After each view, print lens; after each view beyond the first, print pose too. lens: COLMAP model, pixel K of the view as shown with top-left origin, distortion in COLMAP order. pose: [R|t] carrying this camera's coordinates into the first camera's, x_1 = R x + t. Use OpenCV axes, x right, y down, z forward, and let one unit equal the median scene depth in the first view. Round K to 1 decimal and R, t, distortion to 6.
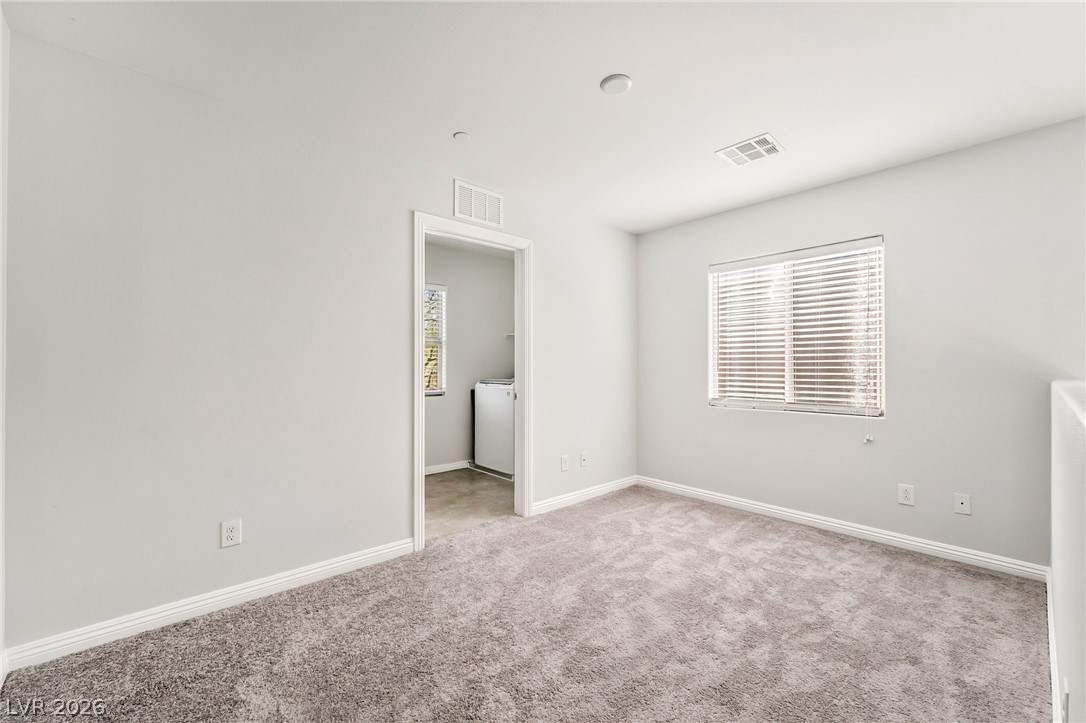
lens RADIAL K [[443.5, 0, 542.5], [0, 443.5, 362.9], [0, 0, 1]] dist [0.000928, 0.000013]
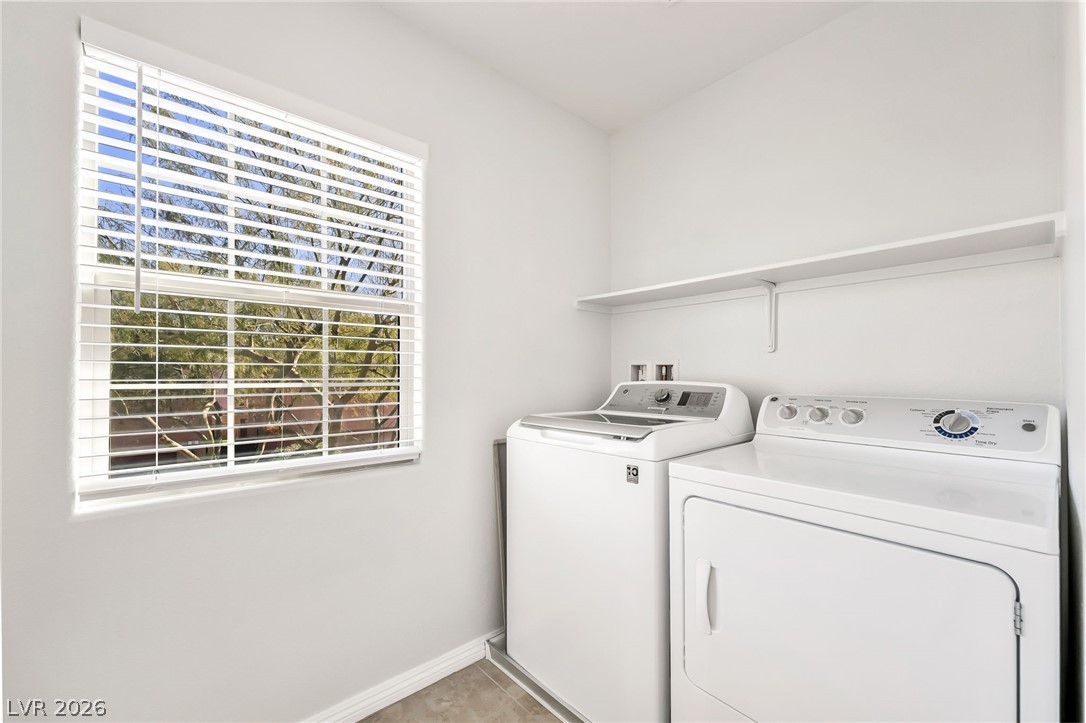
lens RADIAL K [[443.5, 0, 543.8], [0, 443.5, 366.9], [0, 0, 1]] dist [0.000928, 0.000013]
pose [[0.999595, -0.003480, -0.028247, -0.112521], [0.003220, 0.999952, -0.009222, 0.003016], [0.028277, 0.009127, 0.999558, 0.643324]]
